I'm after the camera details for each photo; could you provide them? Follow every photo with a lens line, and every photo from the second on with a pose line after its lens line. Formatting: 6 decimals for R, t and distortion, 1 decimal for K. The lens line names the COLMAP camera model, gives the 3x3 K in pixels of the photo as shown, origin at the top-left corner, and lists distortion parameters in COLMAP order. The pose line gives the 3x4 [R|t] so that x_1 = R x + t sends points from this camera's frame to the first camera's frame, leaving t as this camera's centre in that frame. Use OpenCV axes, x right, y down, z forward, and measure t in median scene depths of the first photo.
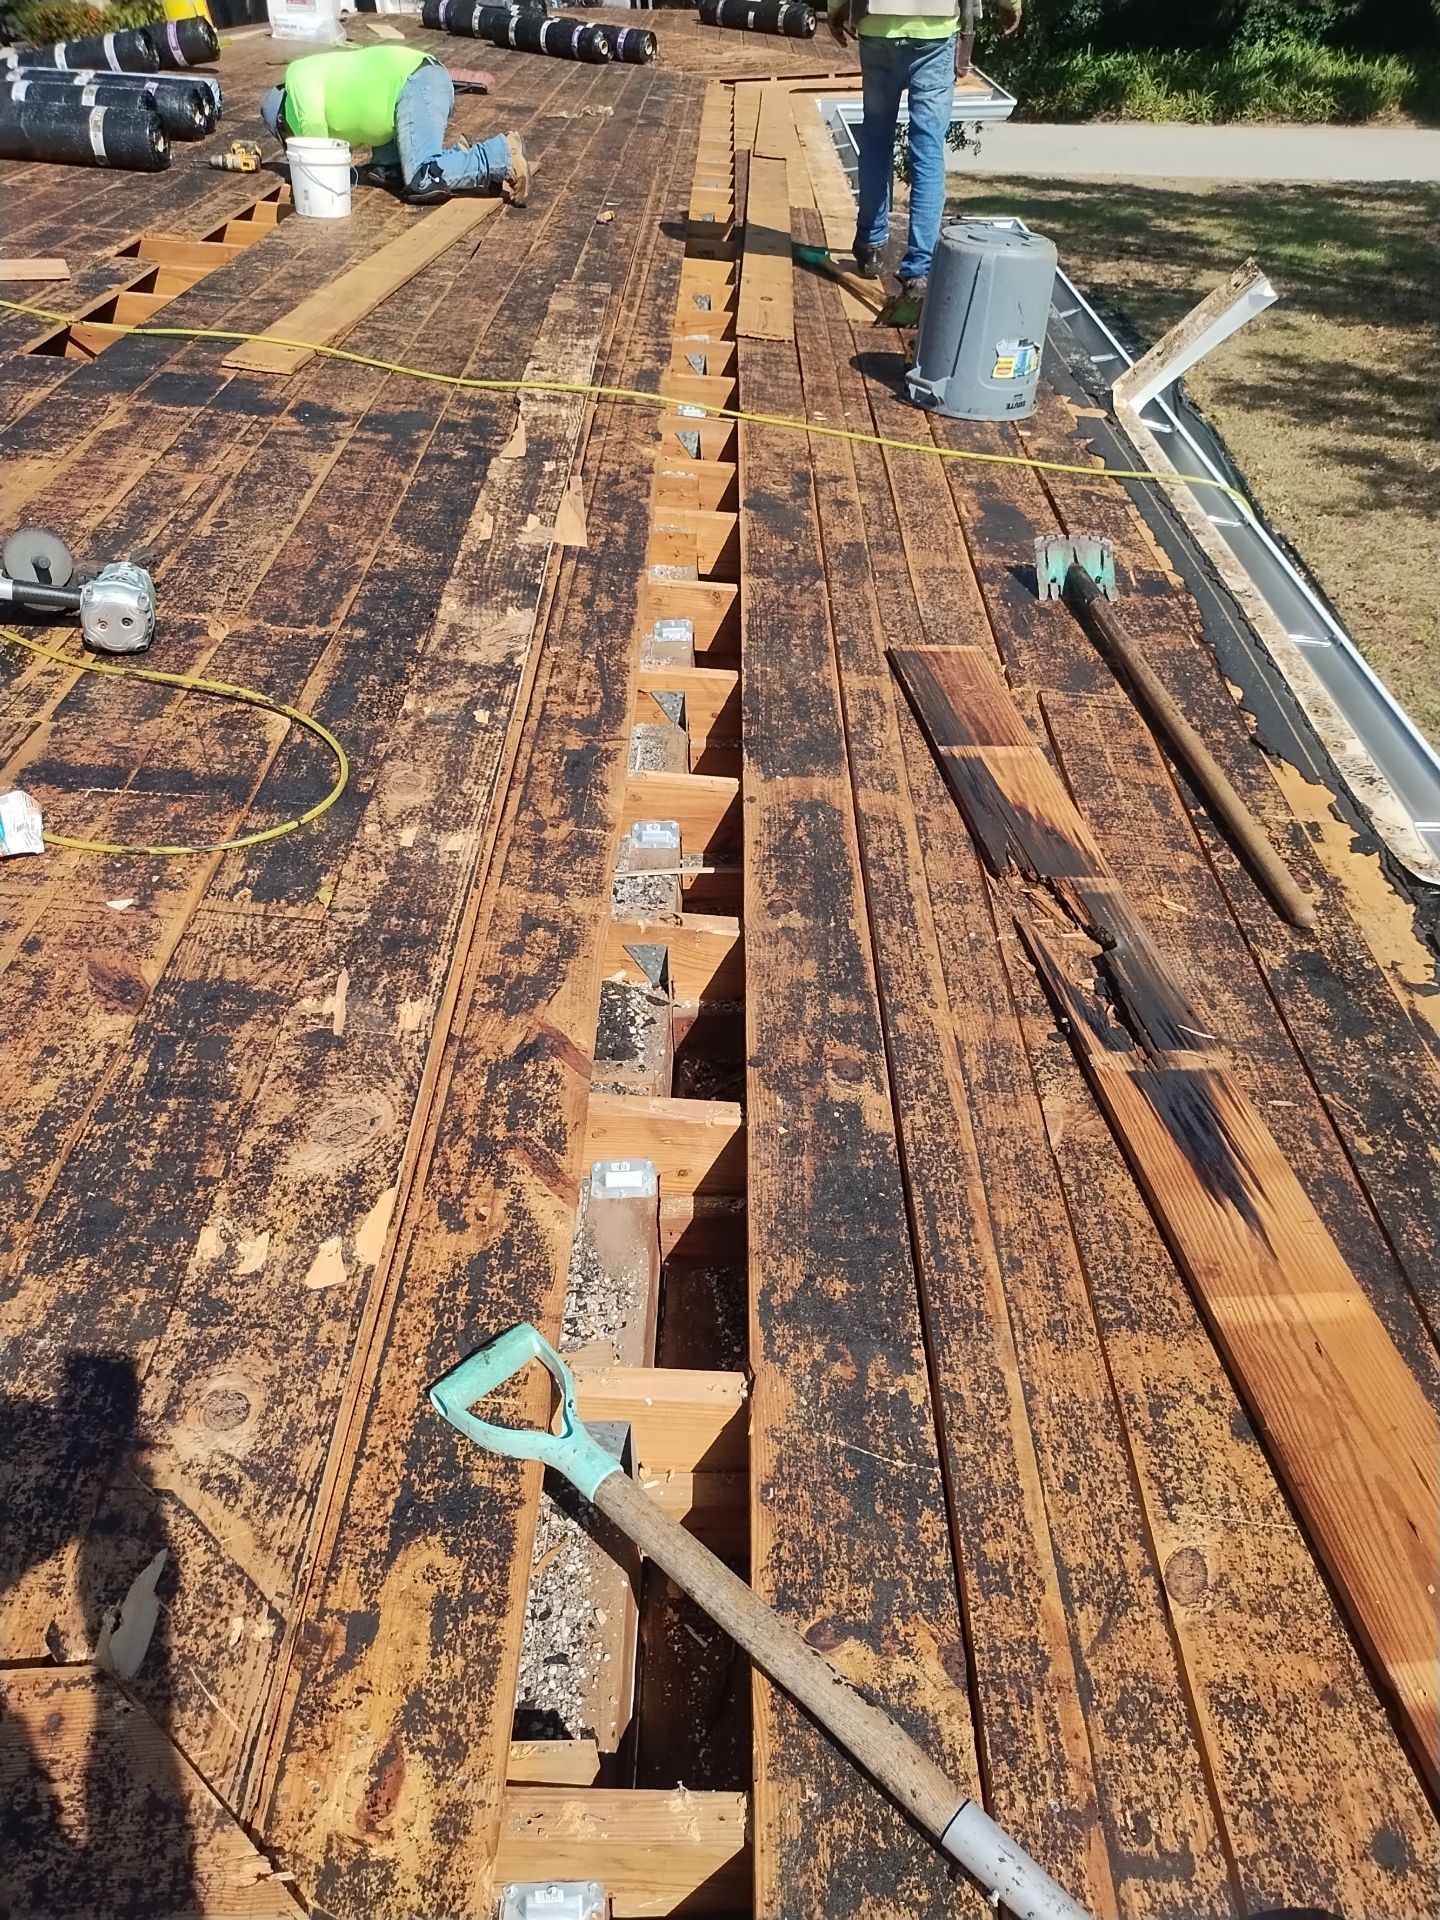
lens RADIAL K [[1420.7, 0, 719.4], [0, 1420.7, 964.0], [0, 0, 1]] dist [0.027507, -0.038553]
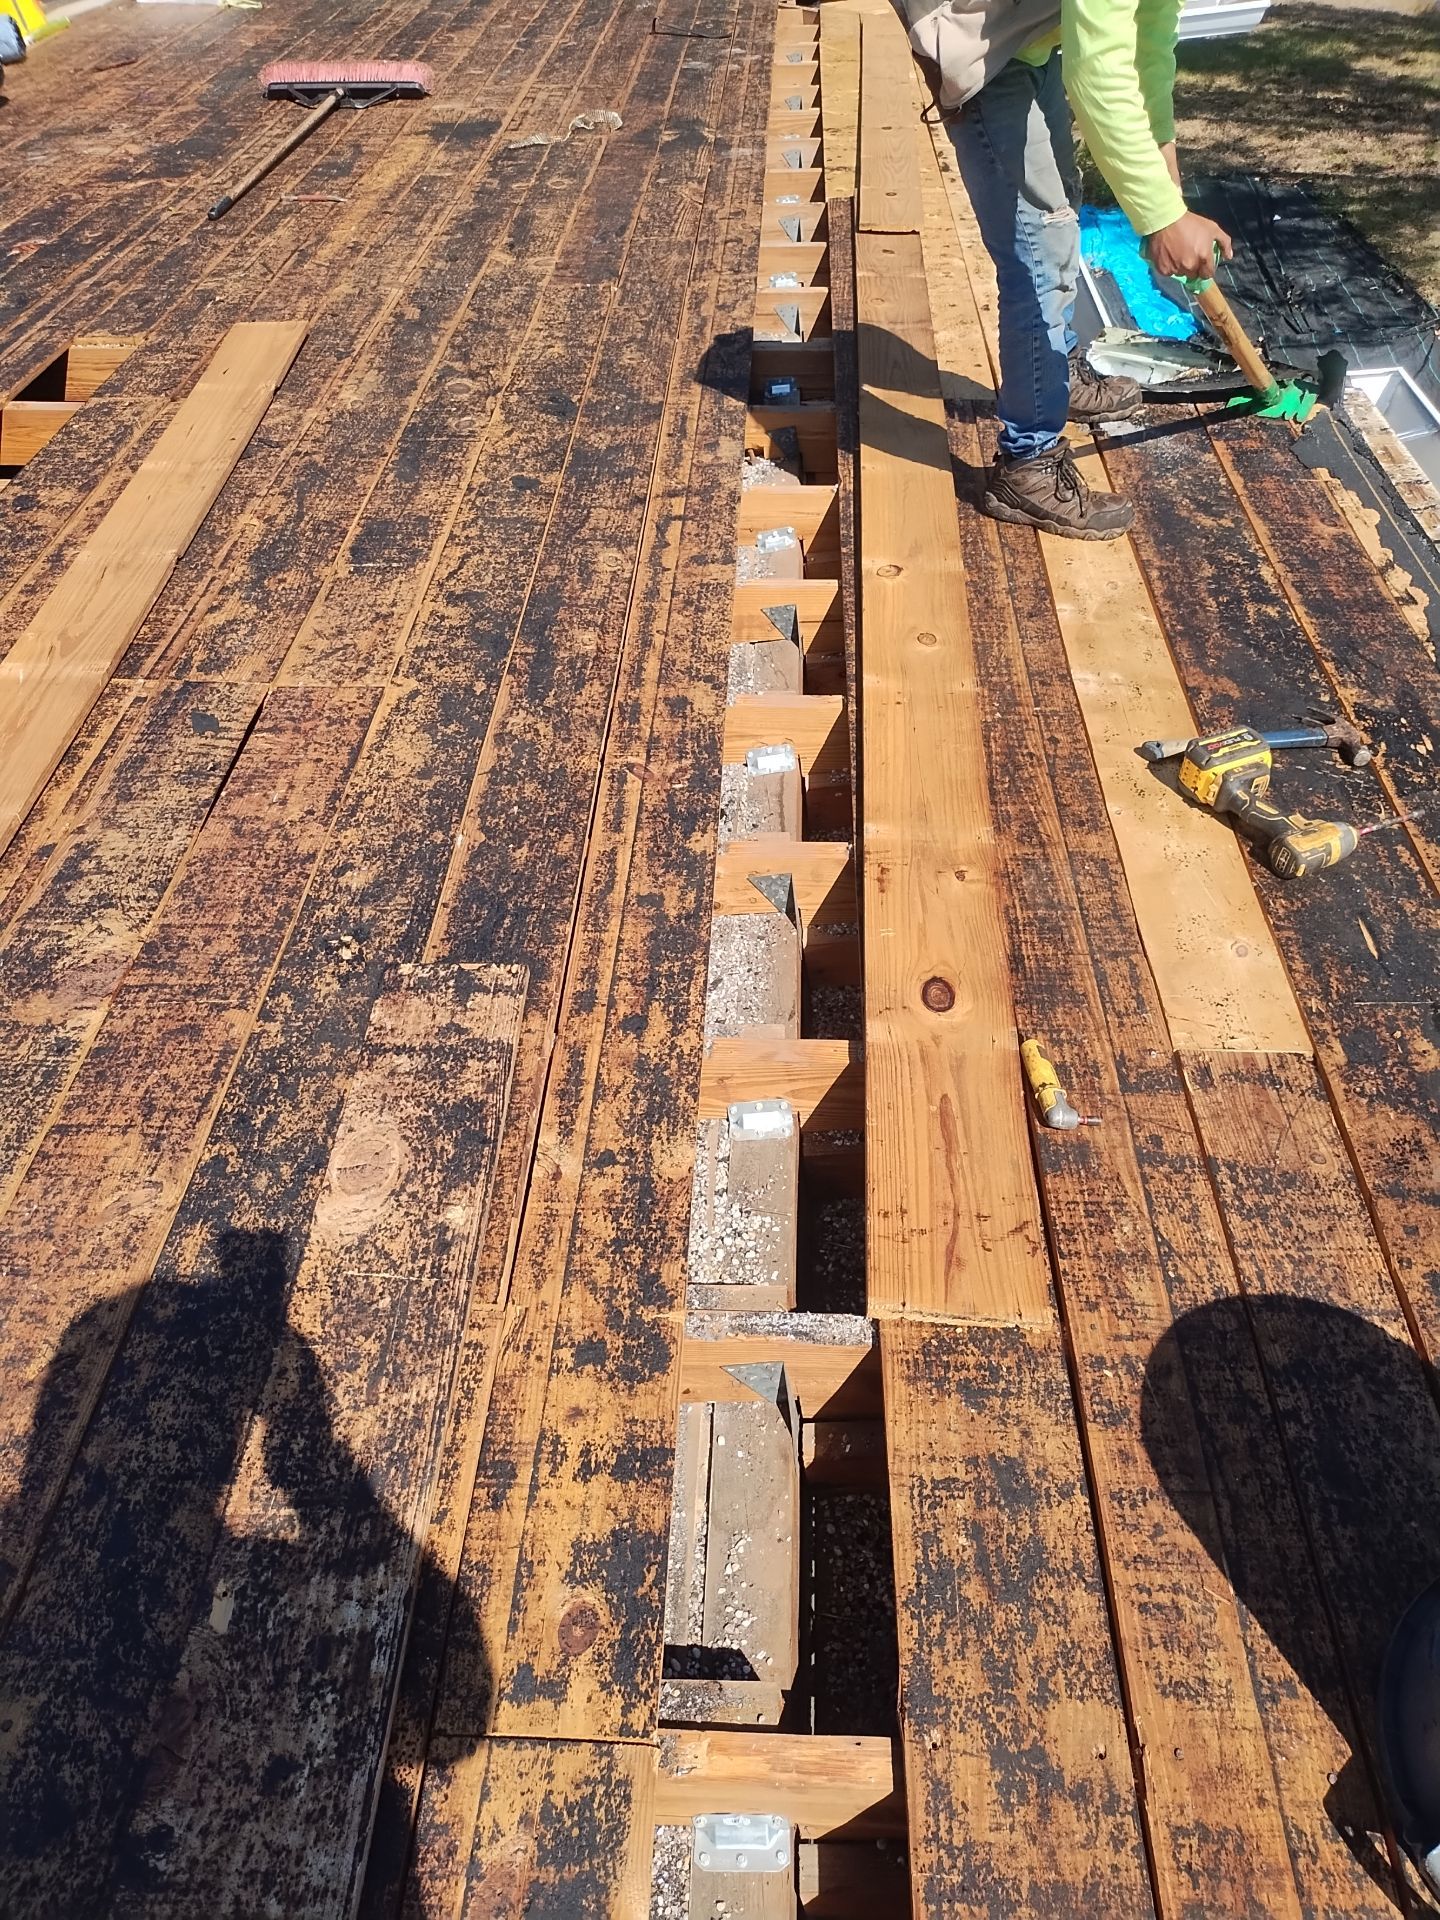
lens RADIAL K [[1420.7, 0, 710.6], [0, 1420.7, 952.7], [0, 0, 1]] dist [0.027507, -0.038553]
pose [[0.995398, -0.037983, -0.087979, 0.011967], [0.046034, 0.994752, 0.091371, -1.097644], [0.084046, -0.095000, 0.991923, 1.351854]]
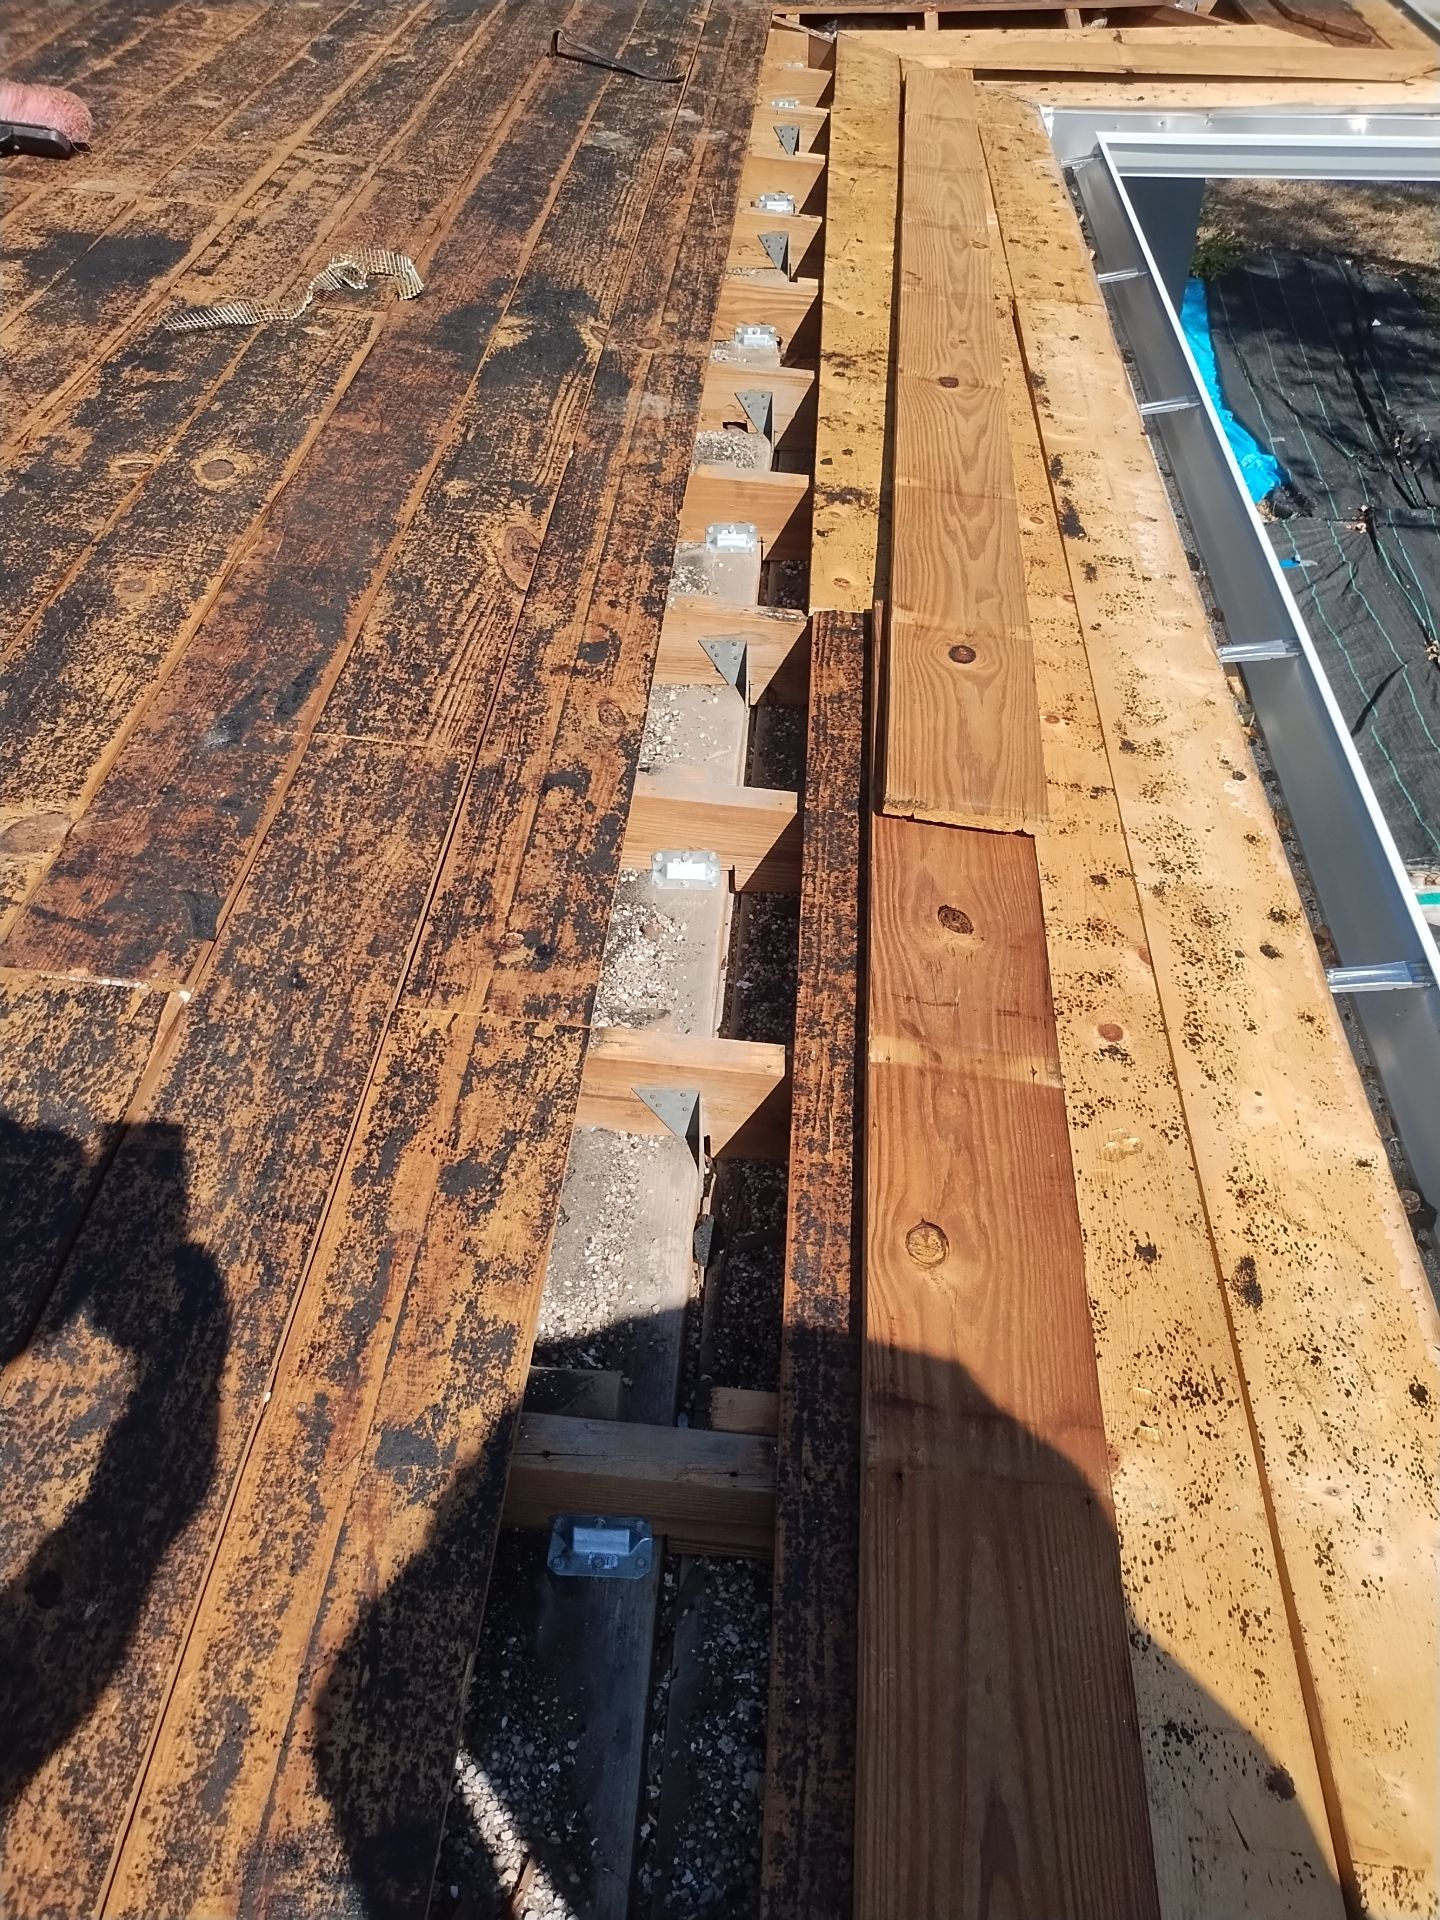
lens RADIAL K [[1420.7, 0, 730.3], [0, 1420.7, 958.8], [0, 0, 1]] dist [0.027507, -0.038553]
pose [[0.998311, 0.053718, -0.022124, 0.018626], [-0.050201, 0.989317, 0.136865, -1.829504], [0.029239, -0.135523, 0.990343, 2.501231]]
